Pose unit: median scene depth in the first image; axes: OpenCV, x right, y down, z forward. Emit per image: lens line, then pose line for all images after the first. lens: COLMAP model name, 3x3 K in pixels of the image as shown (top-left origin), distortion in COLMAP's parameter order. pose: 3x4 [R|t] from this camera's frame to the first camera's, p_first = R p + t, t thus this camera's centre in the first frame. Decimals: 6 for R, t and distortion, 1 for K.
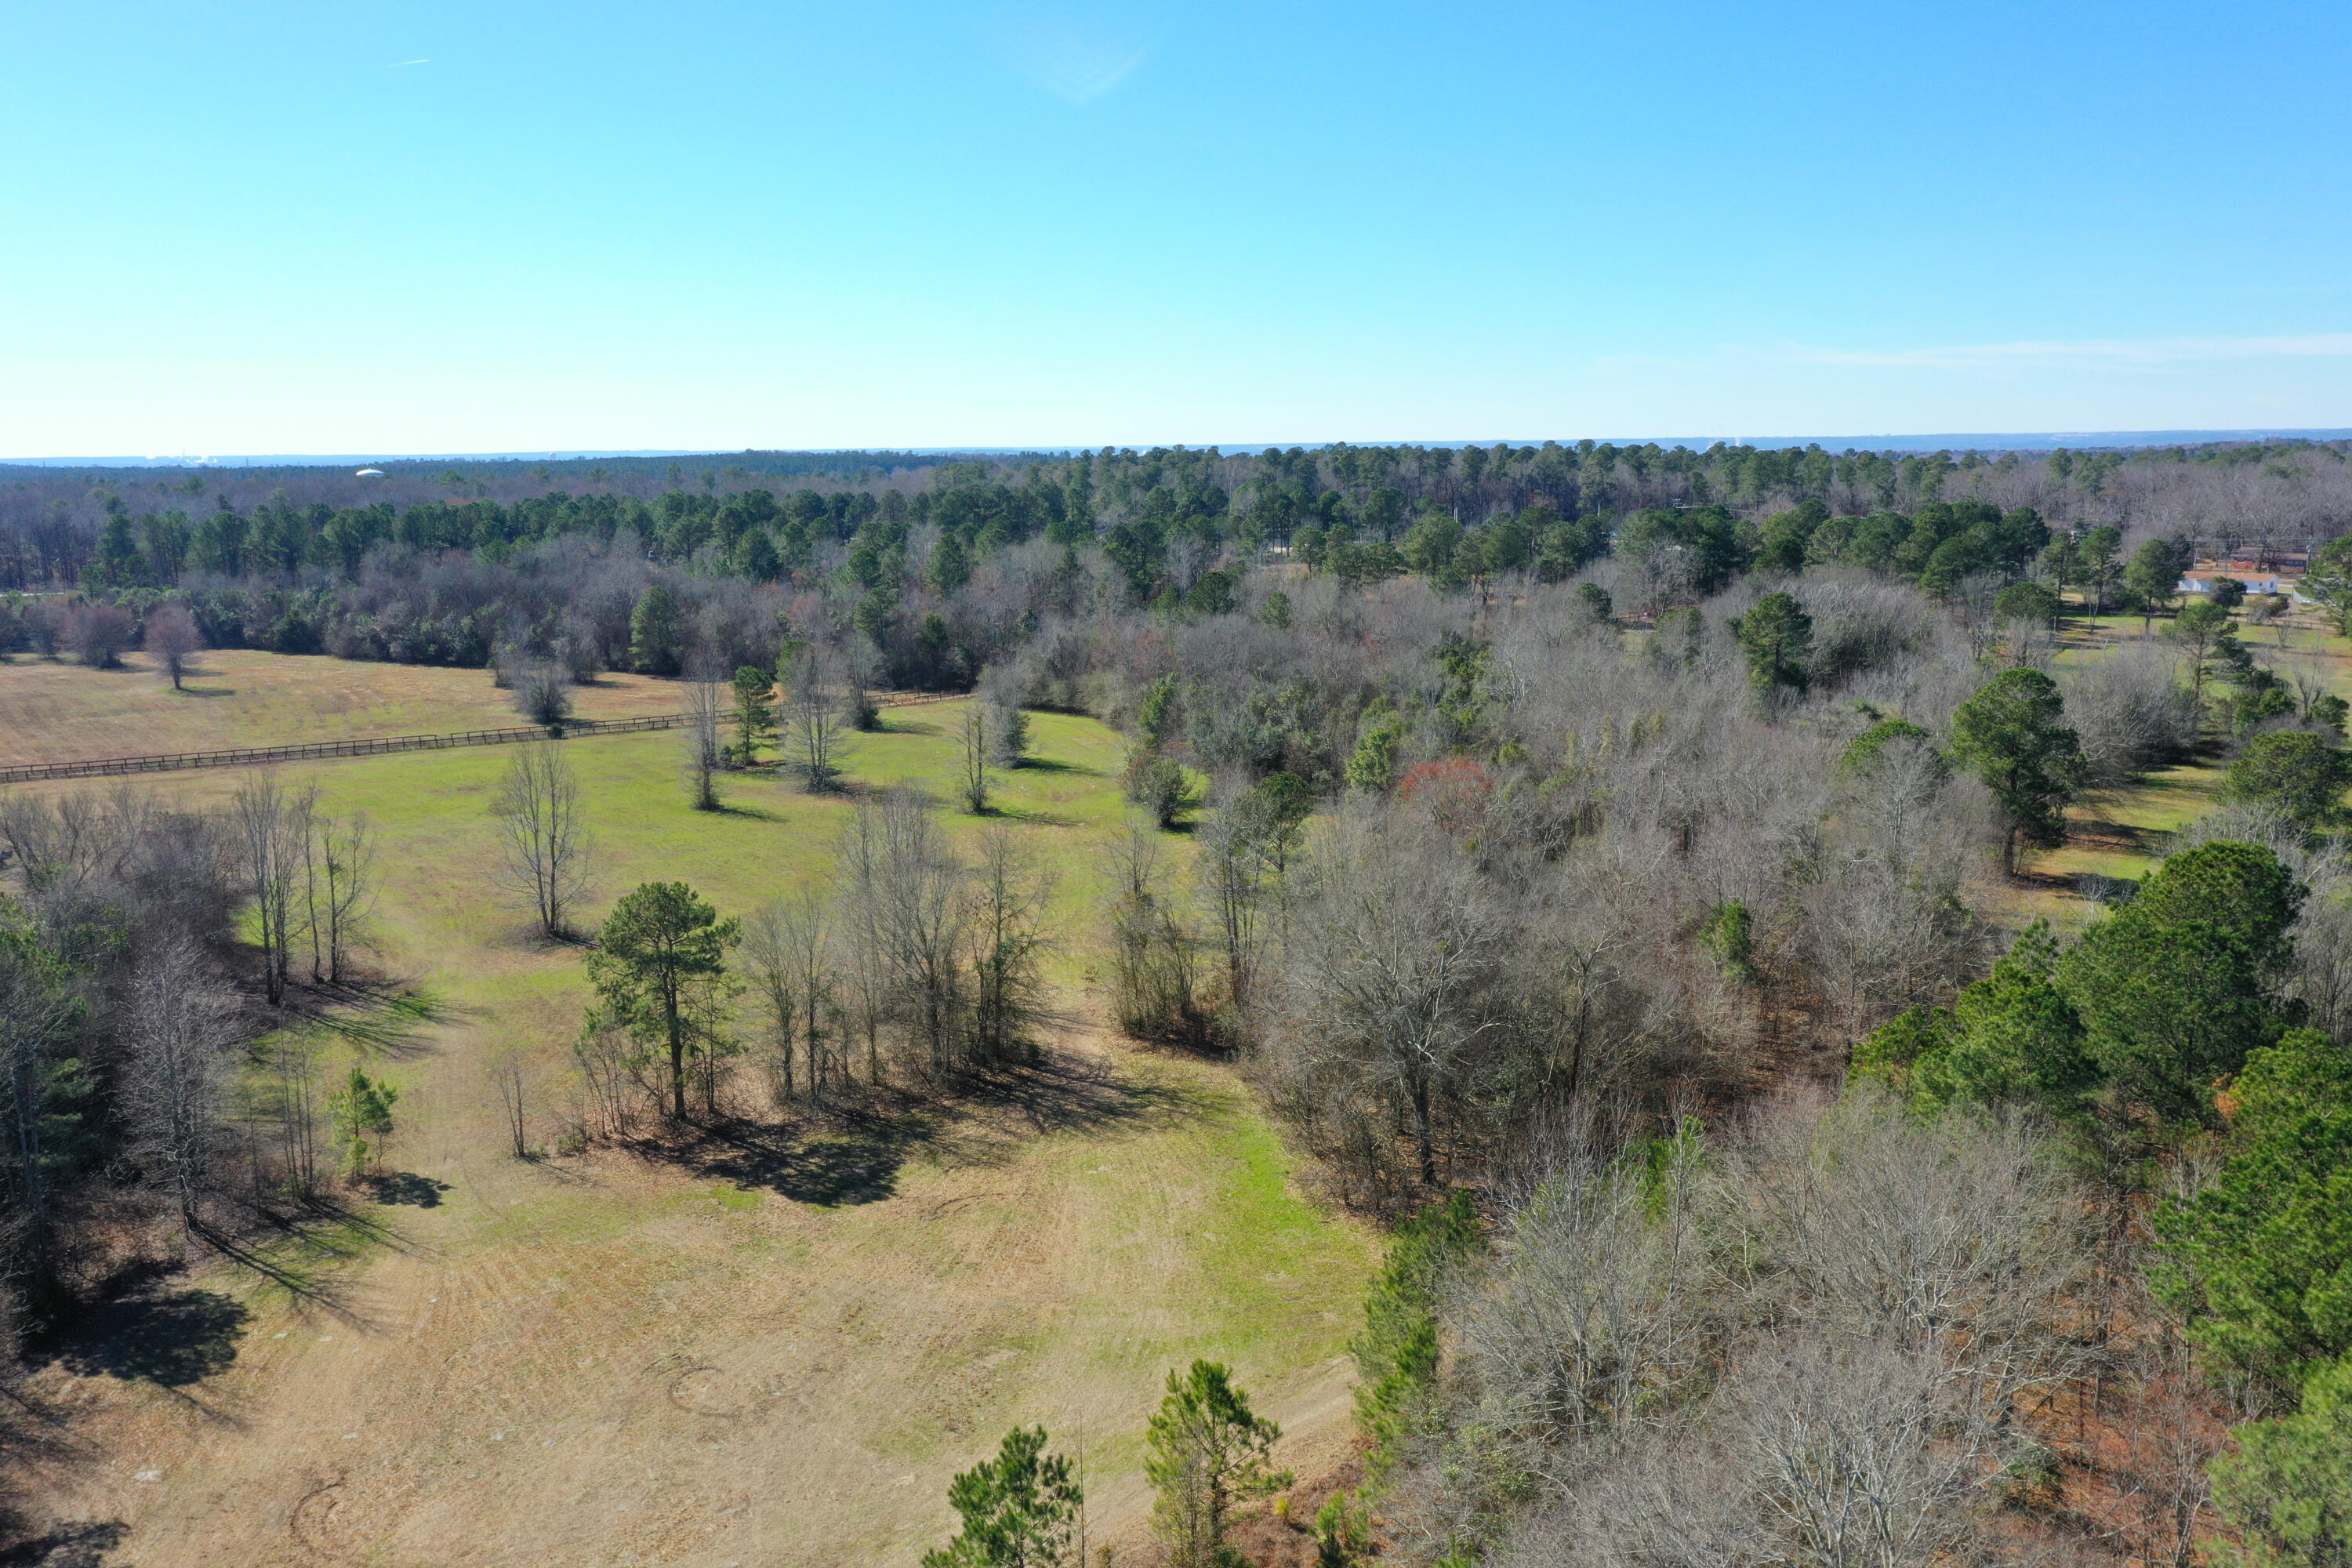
lens RADIAL K [[1885.1, 0, 1167.9], [0, 1885.1, 761.1], [0, 0, 1]] dist [0.011084, -0.002803]
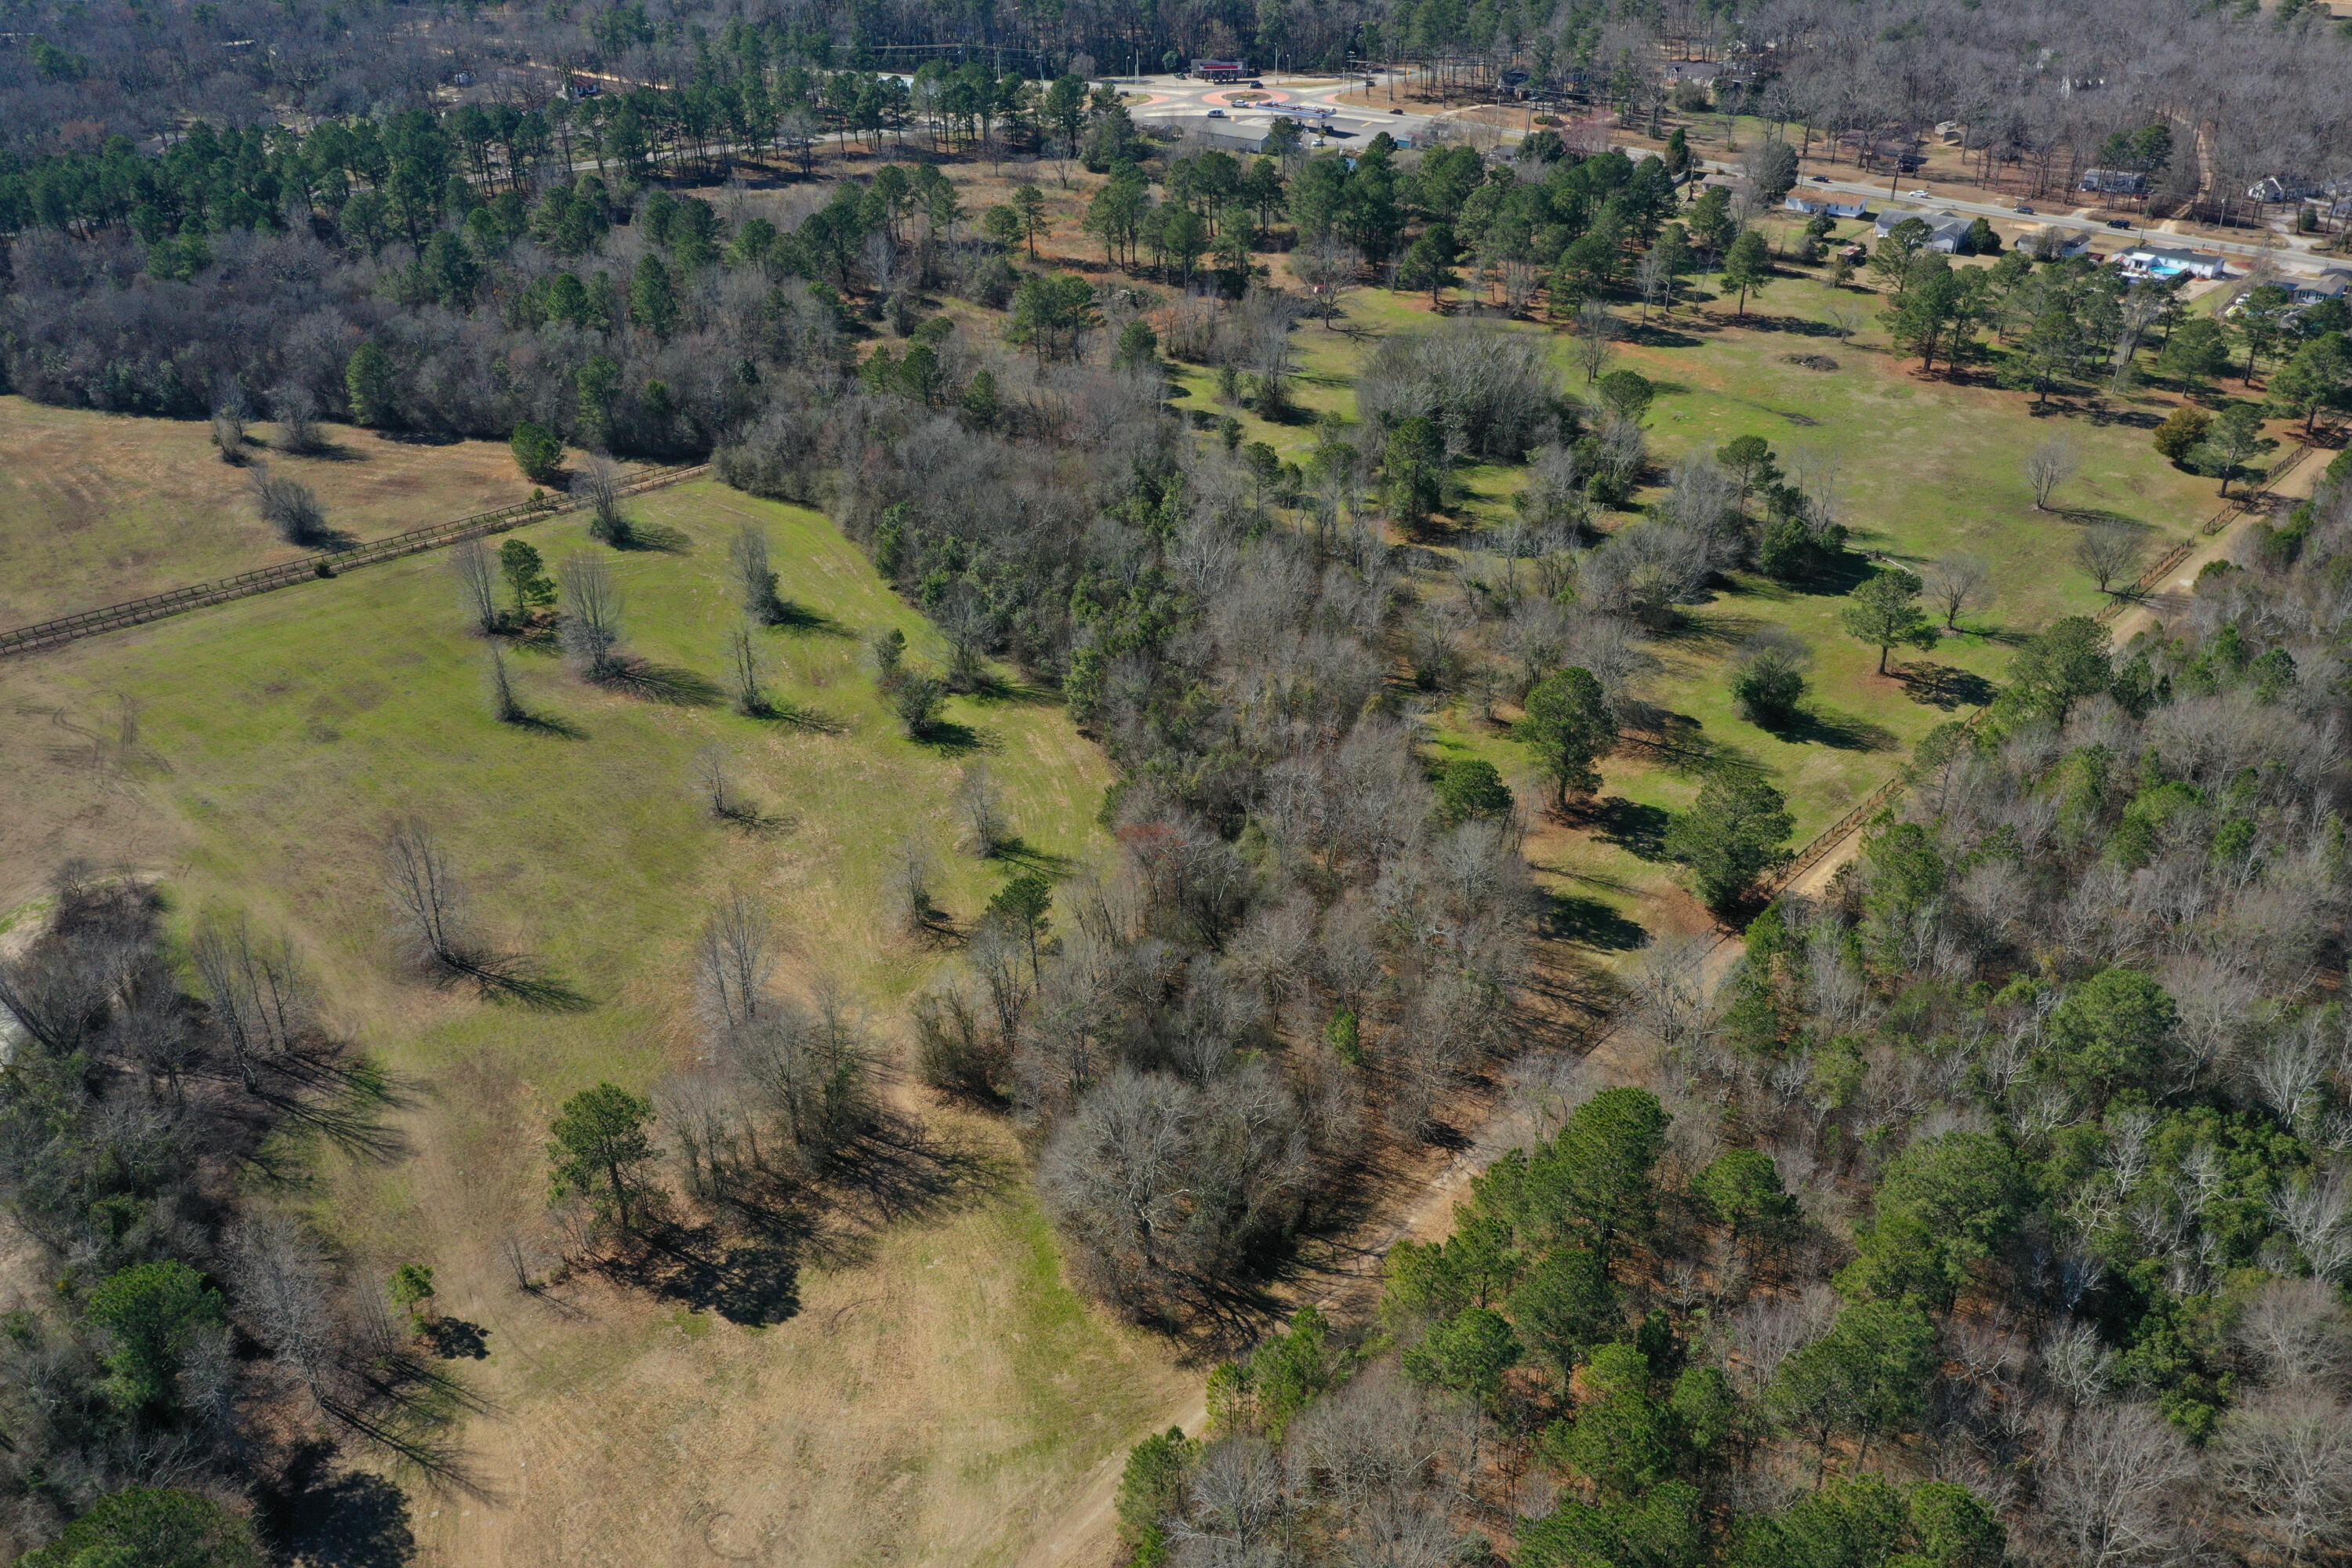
lens RADIAL K [[1885.1, 0, 1167.9], [0, 1885.1, 761.1], [0, 0, 1]] dist [0.011084, -0.002803]
pose [[0.985866, -0.090297, 0.141120, -0.026460], [0.037606, 0.940101, 0.338816, -0.608067], [-0.163261, -0.328720, 0.930209, -0.271287]]
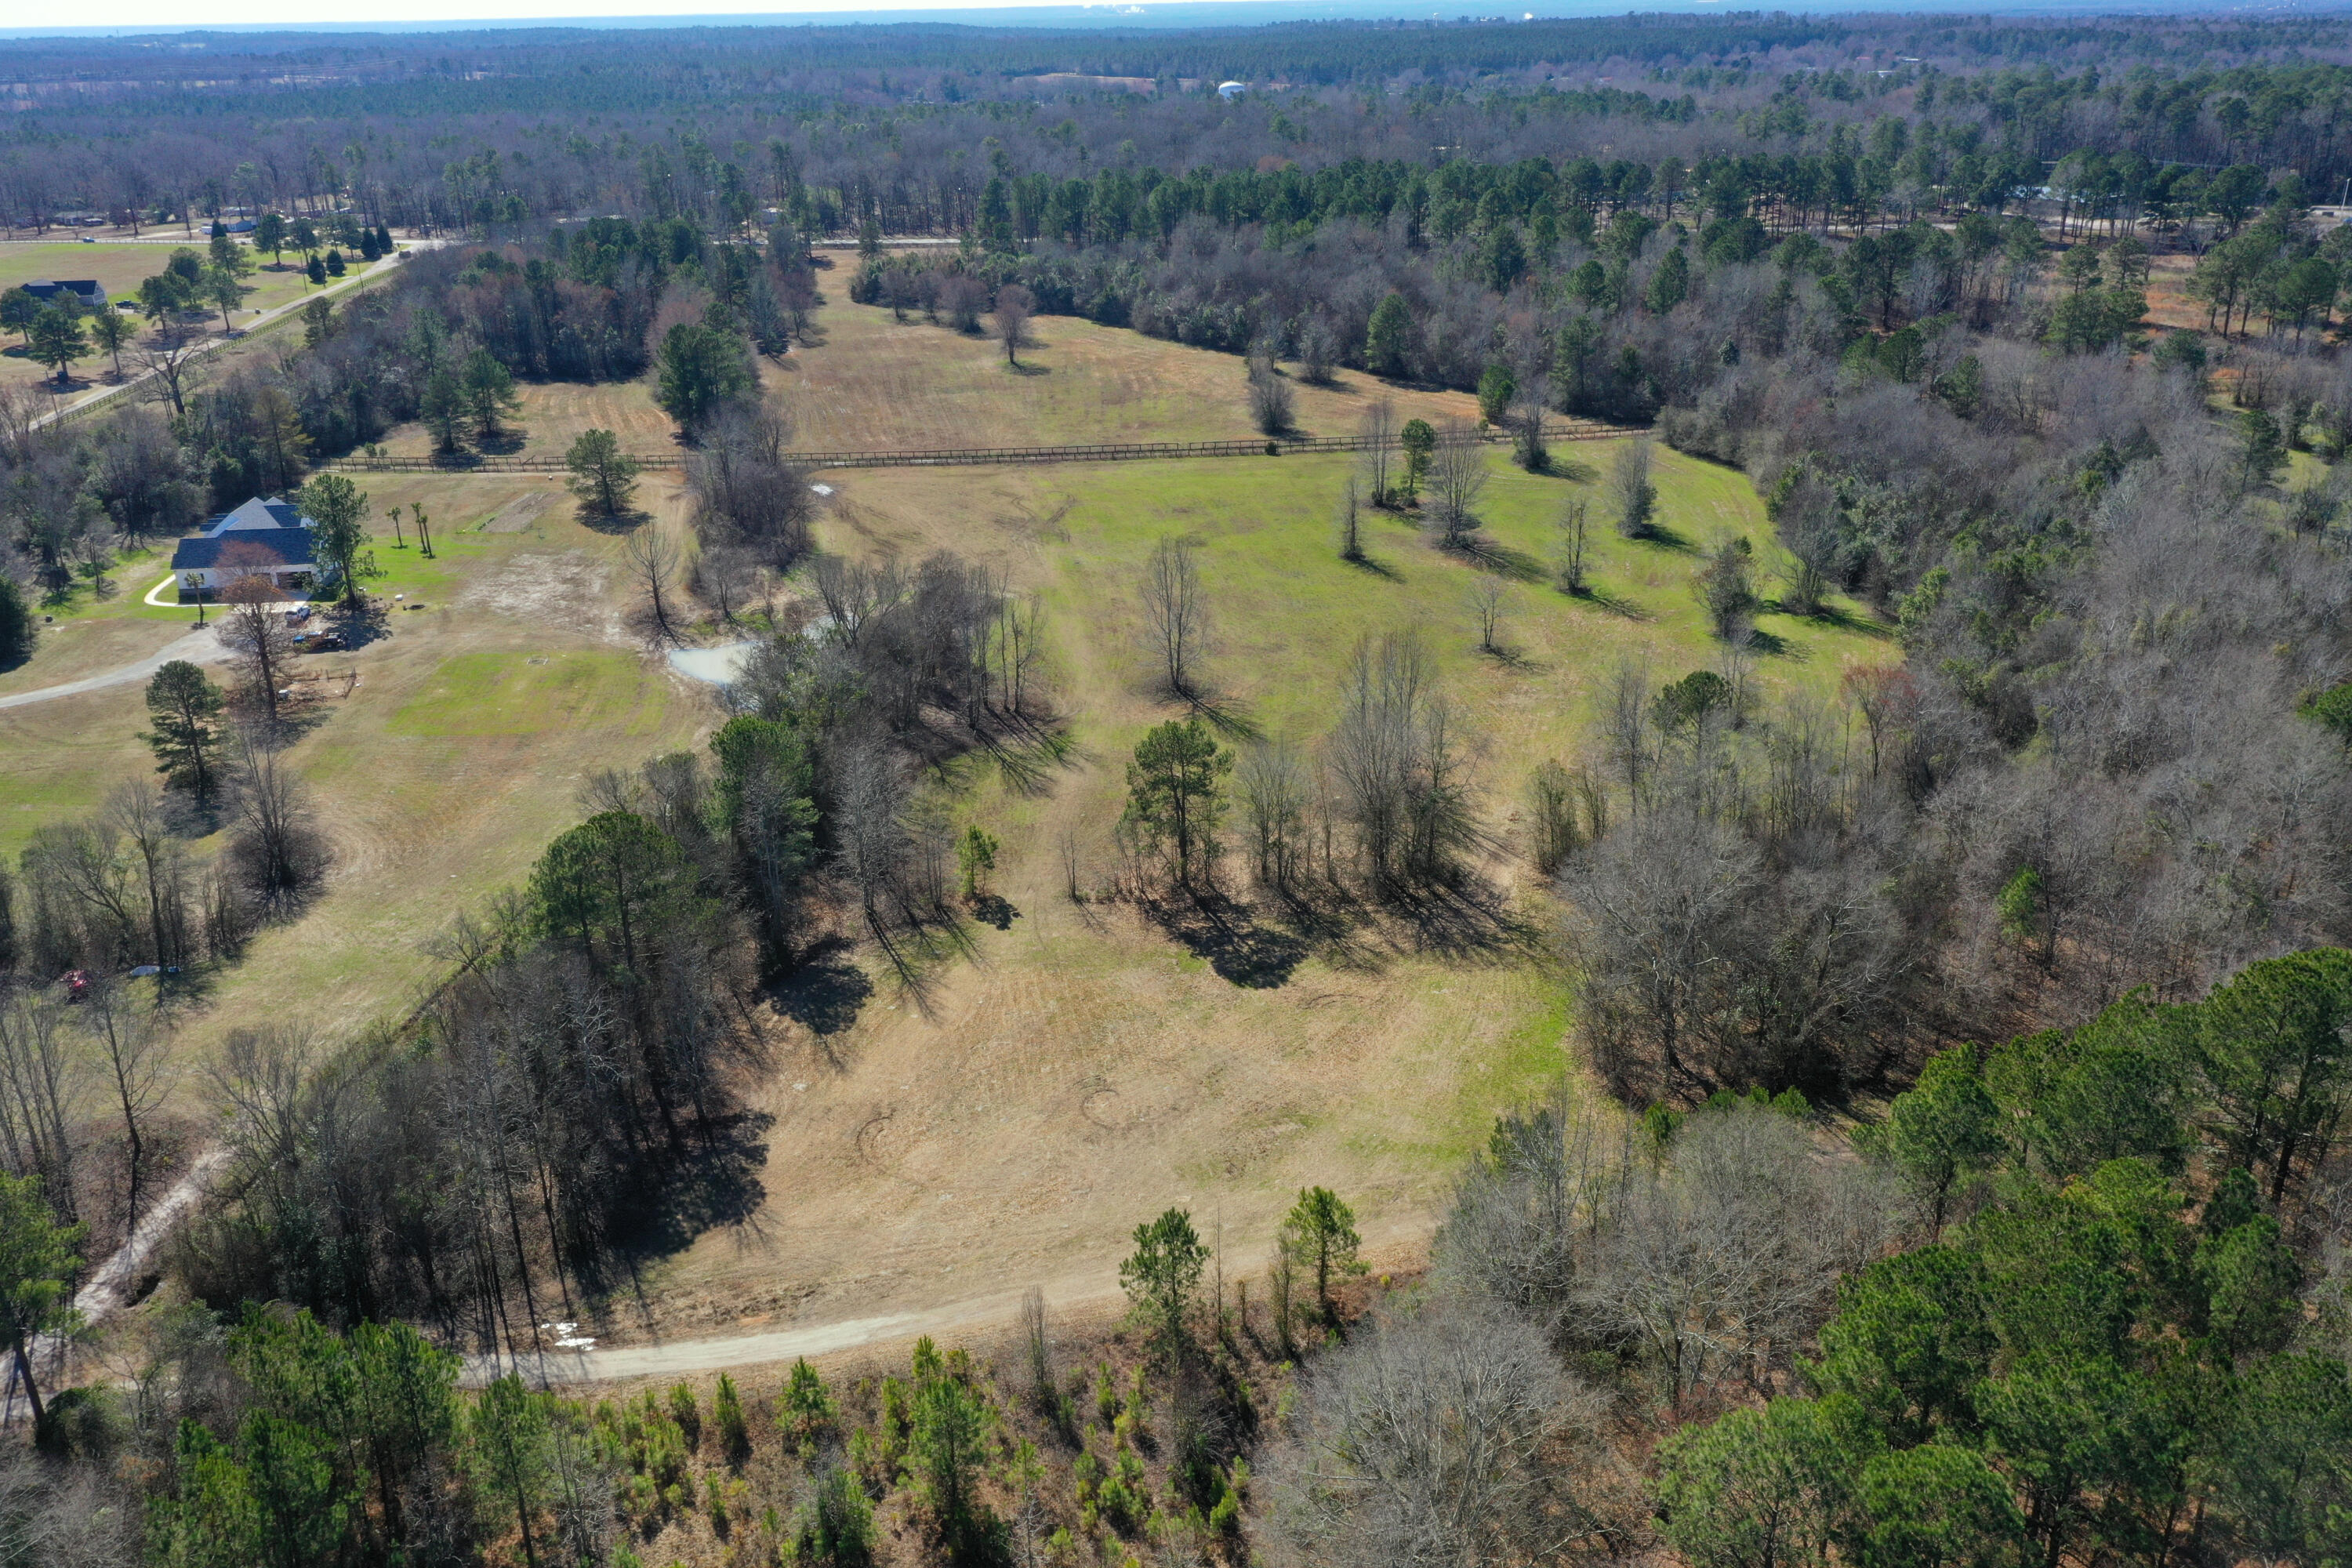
lens RADIAL K [[1885.1, 0, 1167.9], [0, 1885.1, 761.1], [0, 0, 1]] dist [0.011084, -0.002803]
pose [[0.900874, 0.151965, -0.406610, 0.285854], [-0.058270, 0.970576, 0.233639, -0.226556], [0.430151, -0.186786, 0.883222, -0.221514]]
